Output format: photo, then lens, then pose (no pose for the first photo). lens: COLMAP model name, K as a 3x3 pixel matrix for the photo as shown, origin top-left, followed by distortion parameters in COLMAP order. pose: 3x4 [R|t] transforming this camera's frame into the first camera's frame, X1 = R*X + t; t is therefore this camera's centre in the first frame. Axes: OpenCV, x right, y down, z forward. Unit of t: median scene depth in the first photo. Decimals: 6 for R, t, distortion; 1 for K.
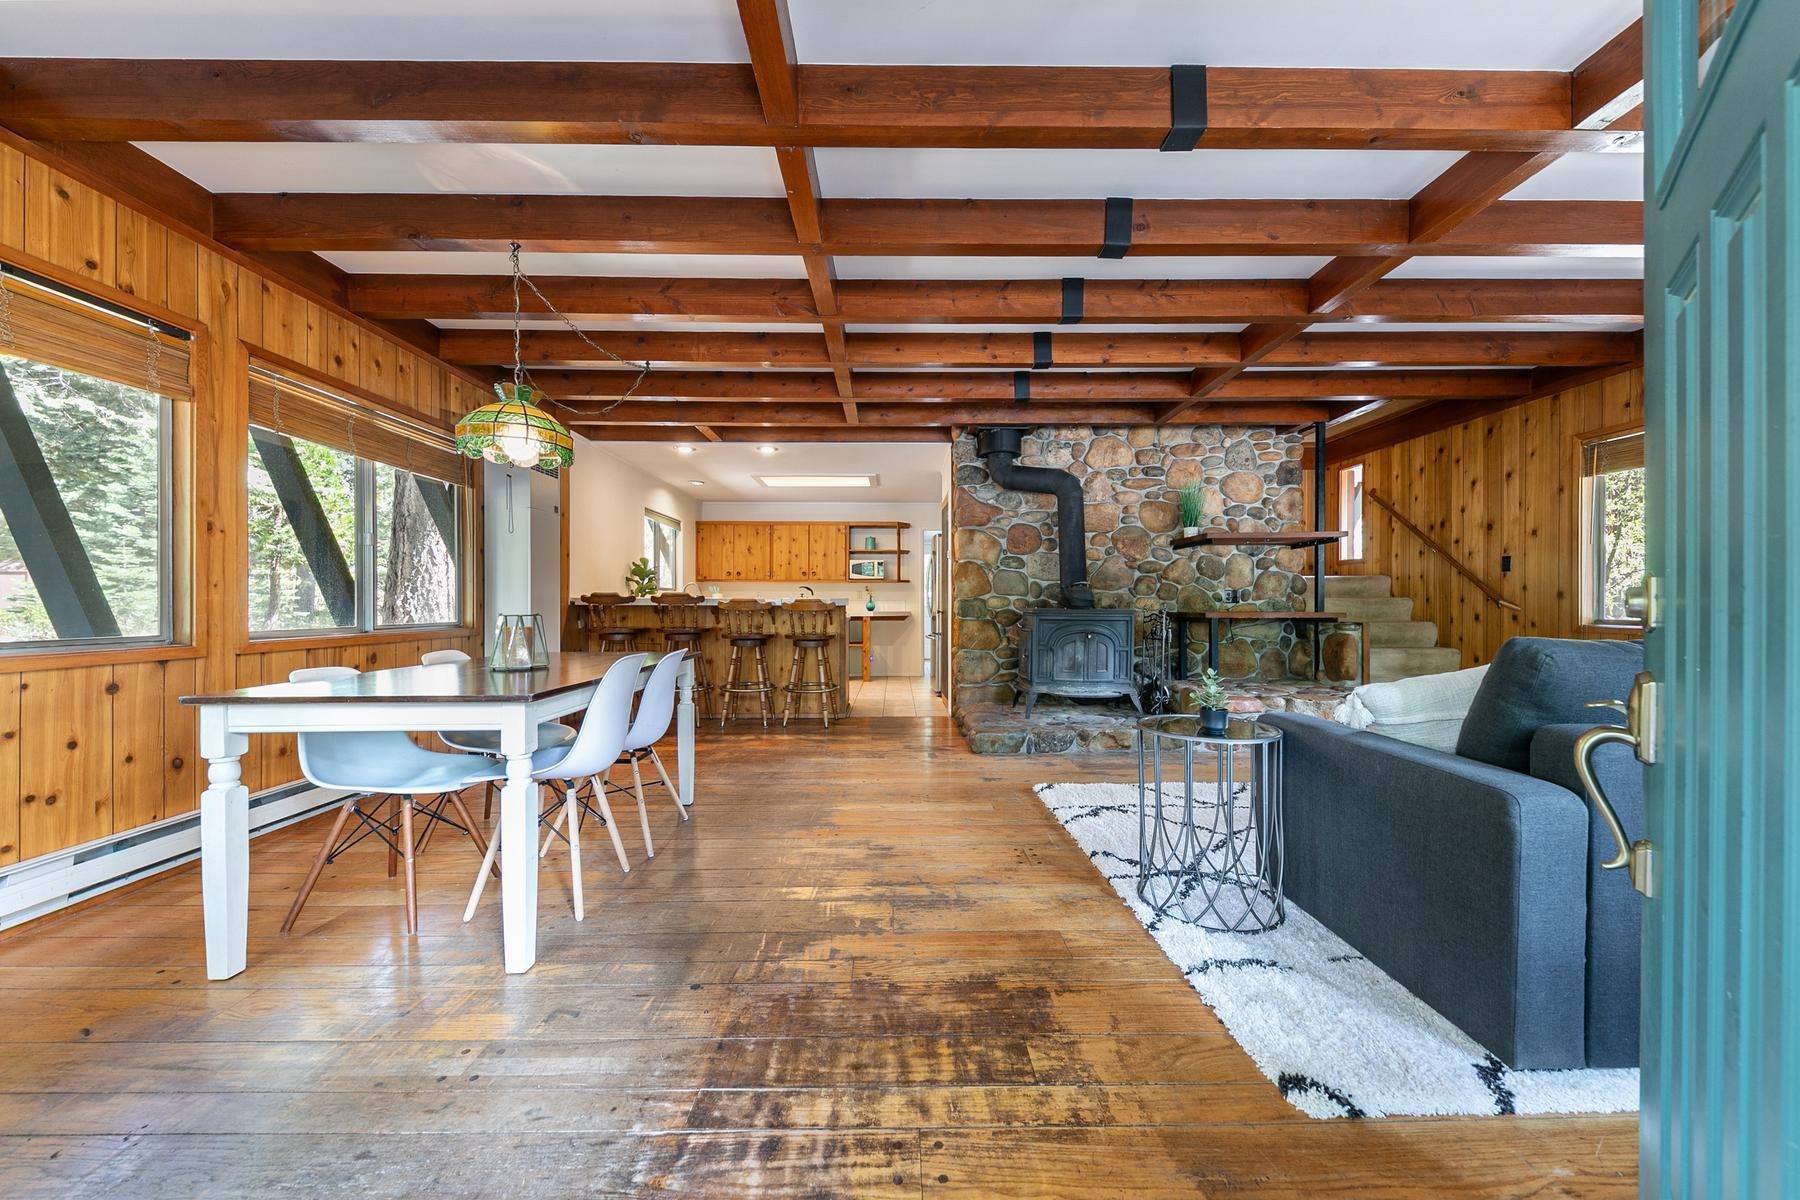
lens RADIAL K [[622.3, 0, 900.5], [0, 622.3, 595.8], [0, 0, 1]] dist [0.000583, -0.000002]
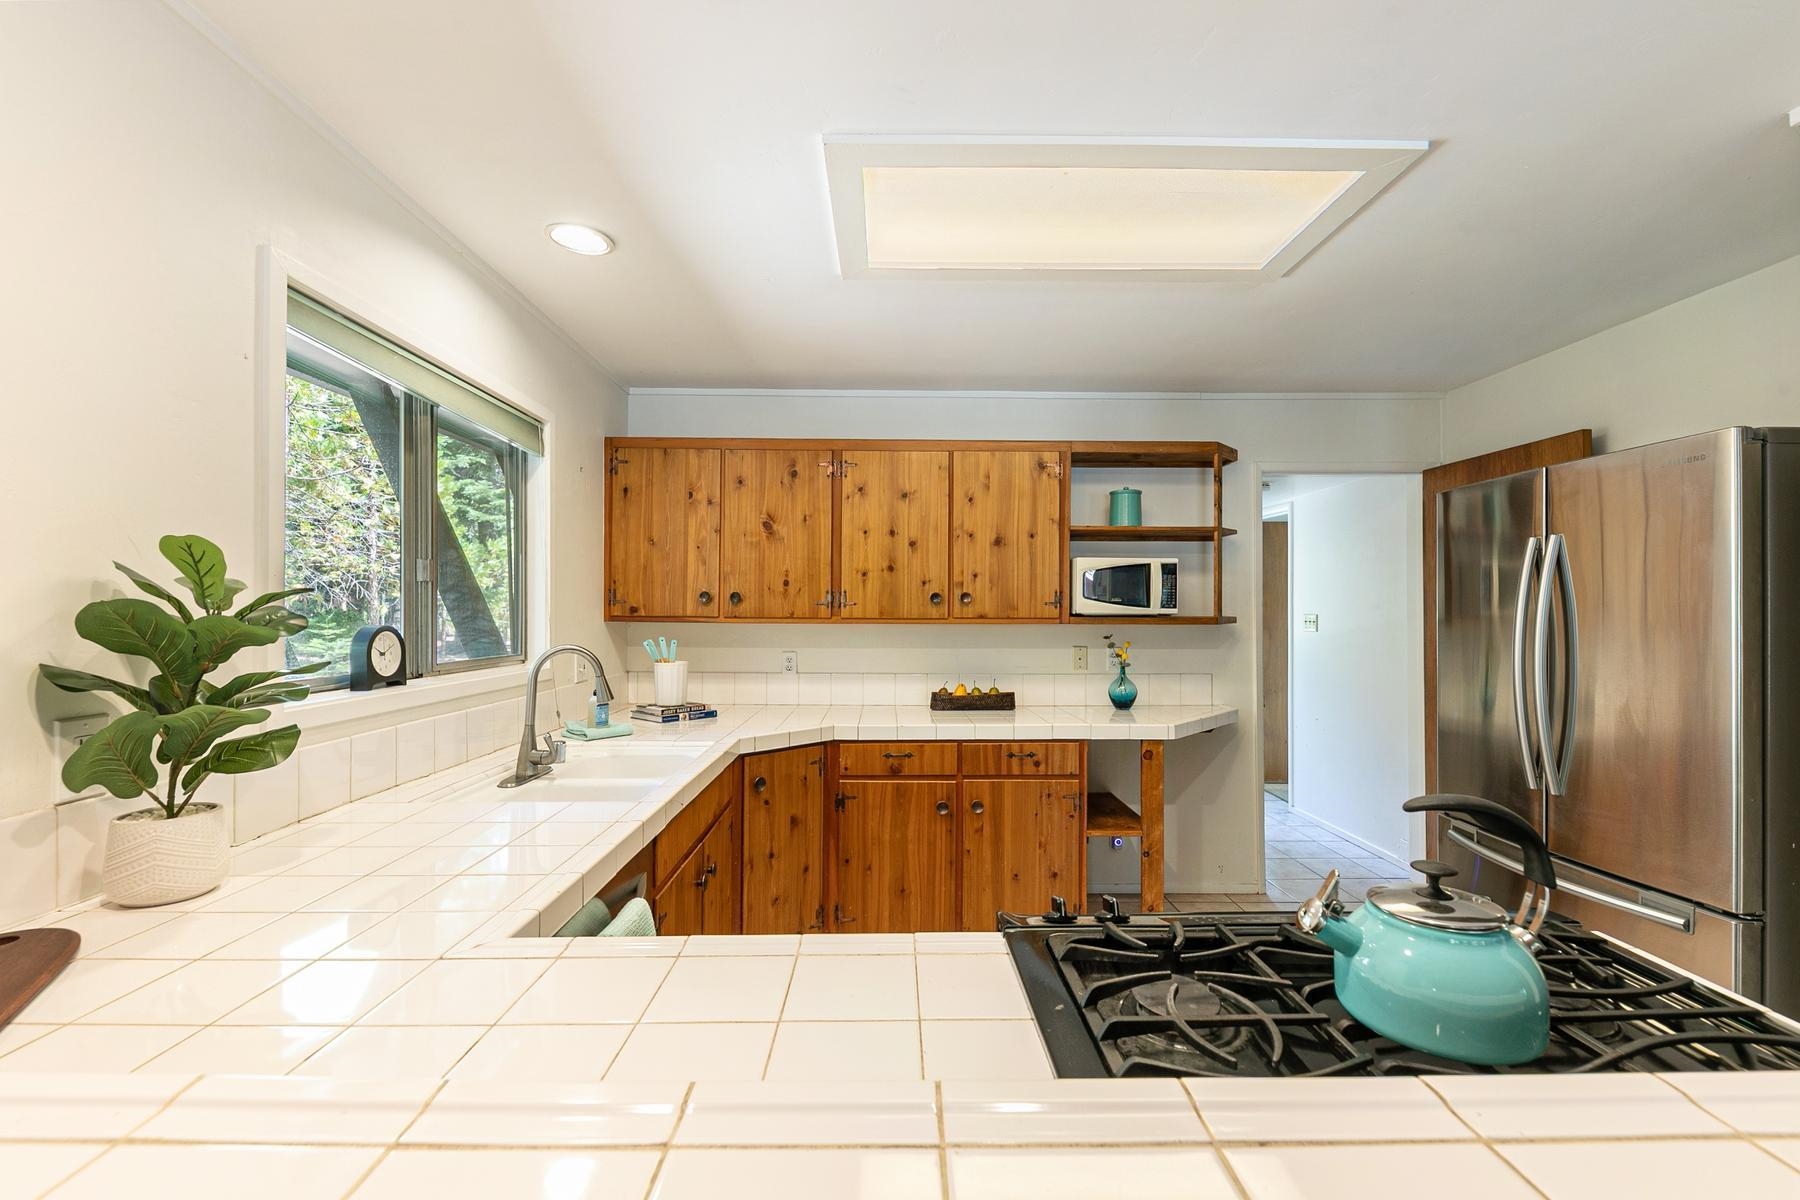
lens RADIAL K [[777.4, 0, 898.2], [0, 777.4, 606.2], [0, 0, 1]] dist [-0.000368, -0.000006]
pose [[0.999996, 0.001592, -0.002181, -0.173730], [-0.001603, 0.999986, -0.005131, -0.029263], [0.002173, 0.005134, 0.999984, 0.590892]]
